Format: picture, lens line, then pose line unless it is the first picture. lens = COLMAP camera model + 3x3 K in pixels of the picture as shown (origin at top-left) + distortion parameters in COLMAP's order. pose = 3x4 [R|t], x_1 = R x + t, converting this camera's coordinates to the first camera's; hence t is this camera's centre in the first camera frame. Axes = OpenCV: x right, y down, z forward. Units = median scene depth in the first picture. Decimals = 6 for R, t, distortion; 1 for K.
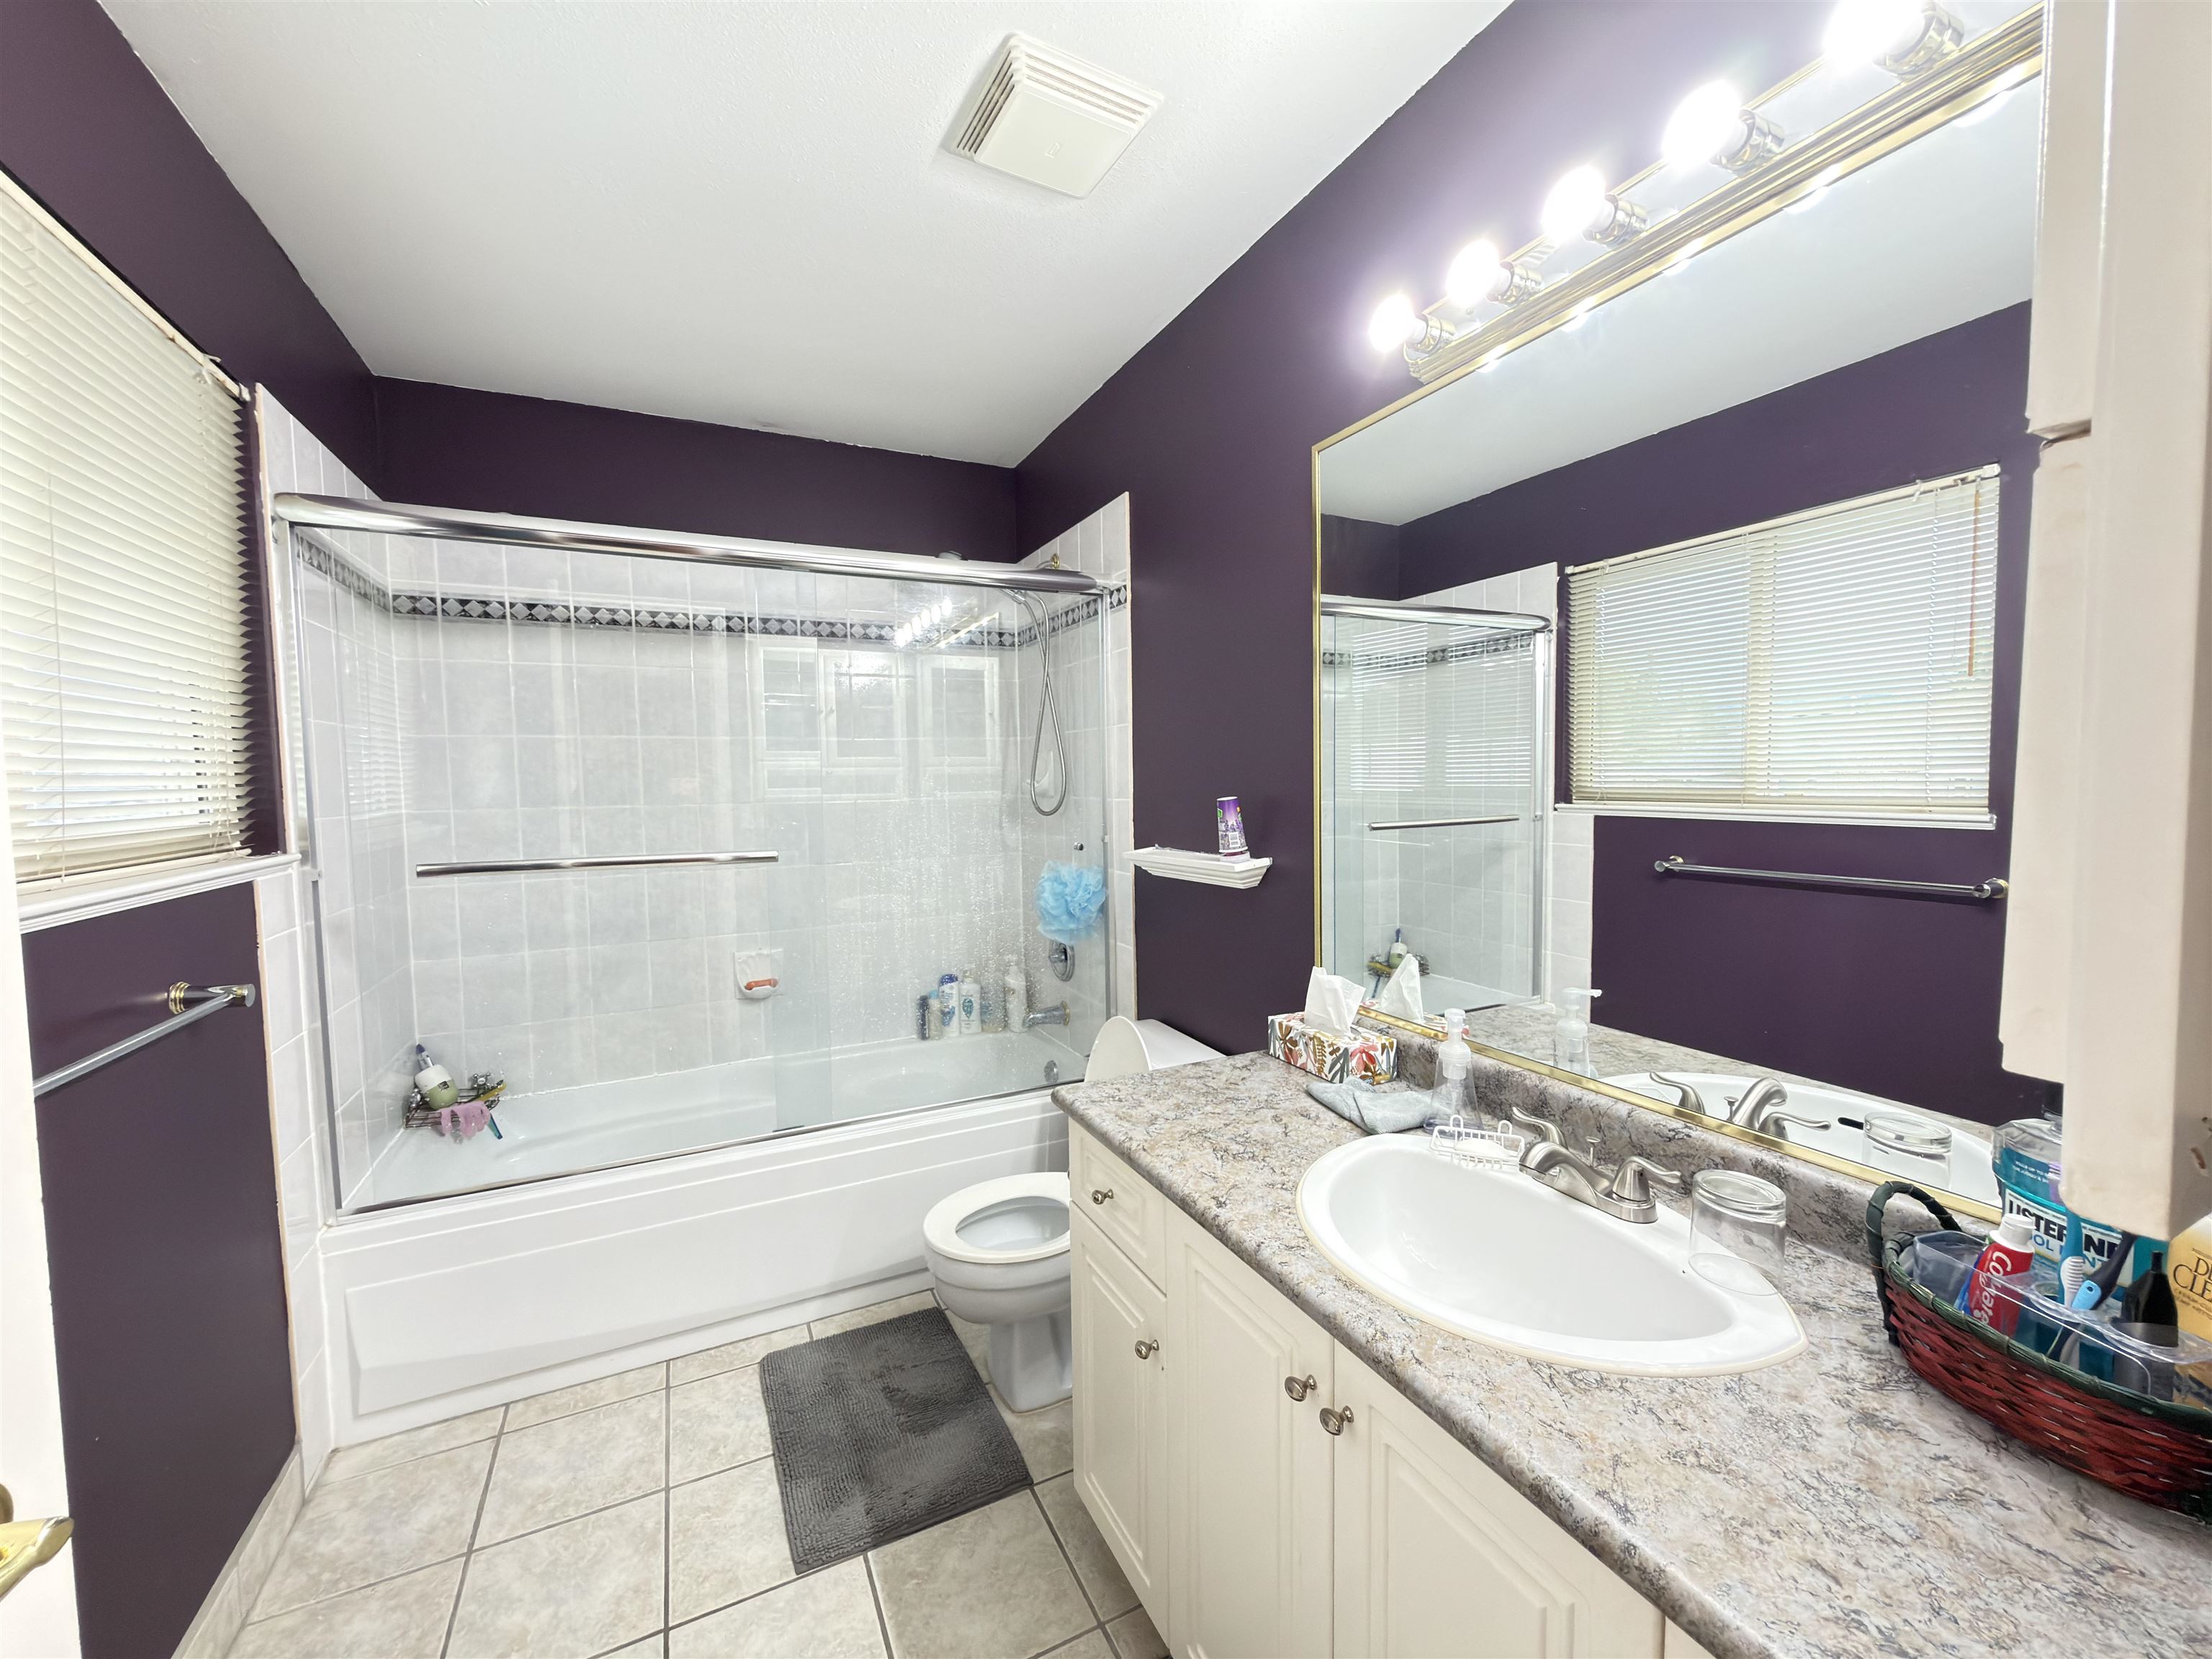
lens RADIAL K [[880.2, 0, 1103.3], [0, 880.2, 825.1], [0, 0, 1]] dist [-0.001278, -0.000015]
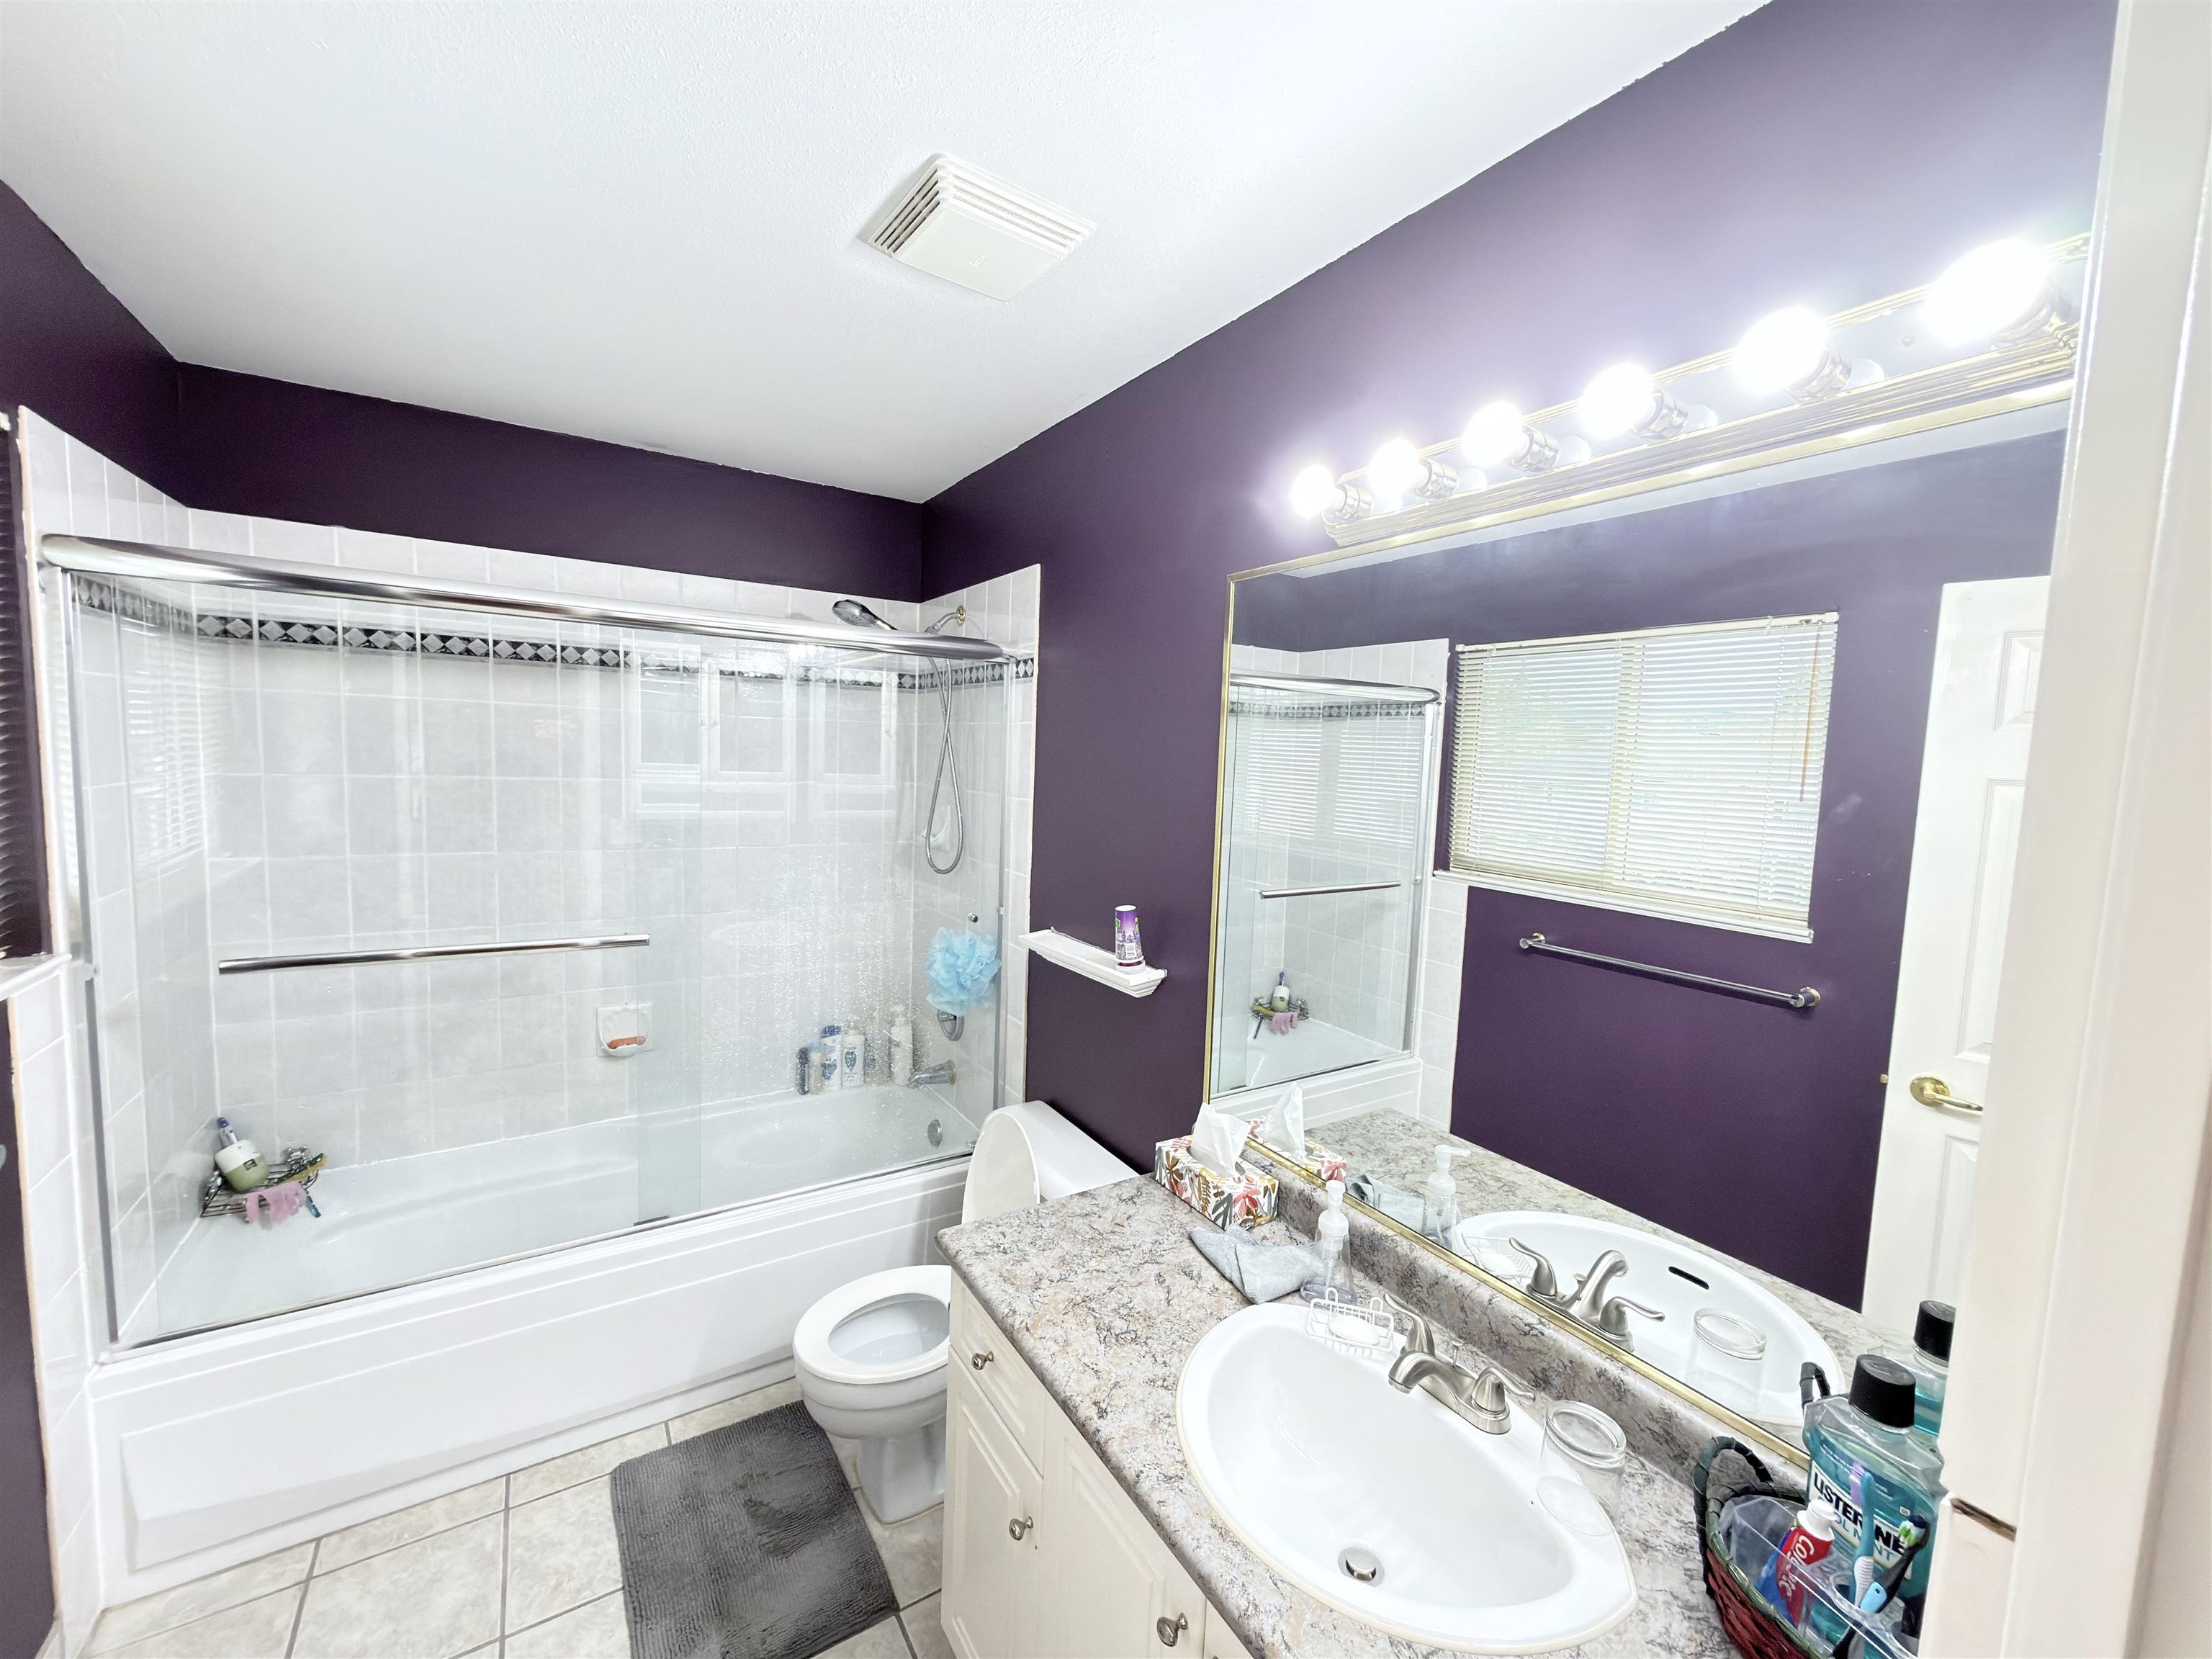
lens RADIAL K [[880.2, 0, 1104.5], [0, 880.2, 831.3], [0, 0, 1]] dist [-0.001278, -0.000015]
pose [[0.991686, 0.043693, 0.121035, -0.007436], [-0.047394, 0.998488, 0.027862, -0.141617], [-0.119635, -0.033366, 0.992257, 0.016170]]
